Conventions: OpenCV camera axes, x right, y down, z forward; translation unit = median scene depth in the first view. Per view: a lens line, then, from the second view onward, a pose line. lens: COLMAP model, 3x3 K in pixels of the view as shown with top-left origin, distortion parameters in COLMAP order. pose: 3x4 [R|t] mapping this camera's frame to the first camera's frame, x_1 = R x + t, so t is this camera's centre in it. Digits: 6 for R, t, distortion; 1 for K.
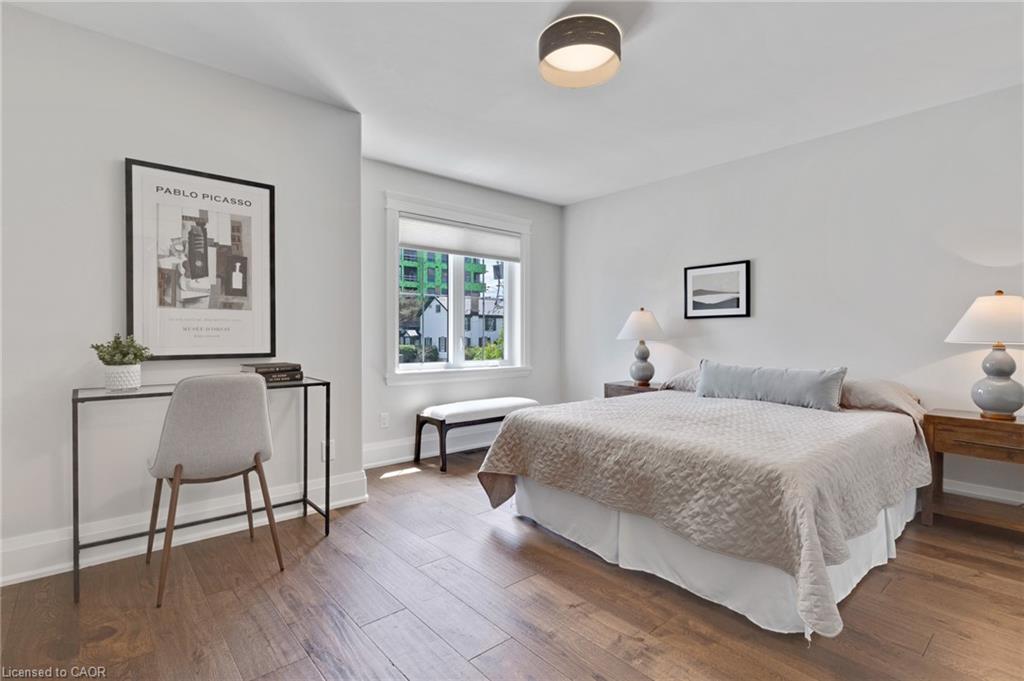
lens RADIAL K [[487.9, 0, 514.5], [0, 487.9, 340.7], [0, 0, 1]] dist [0.001043, 0.001384]
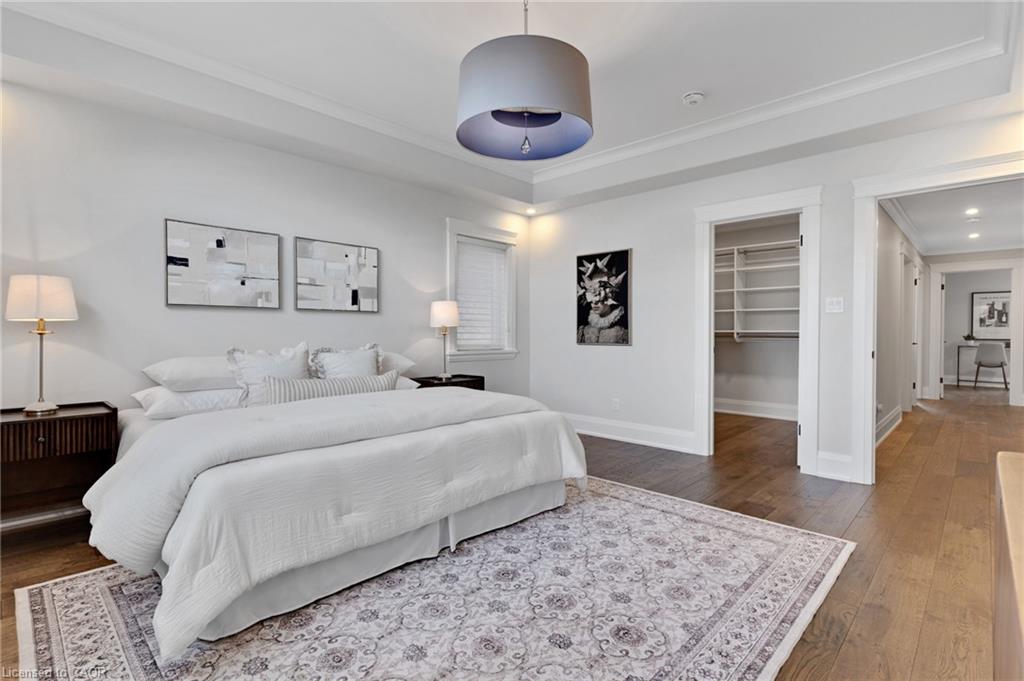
lens RADIAL K [[487.9, 0, 512.4], [0, 487.9, 343.6], [0, 0, 1]] dist [0.001043, 0.001384]
pose [[0.087565, 0.022818, -0.995897, 2.971854], [-0.008310, 0.999720, 0.022175, 0.011911], [0.996124, 0.006334, 0.087730, -3.219839]]
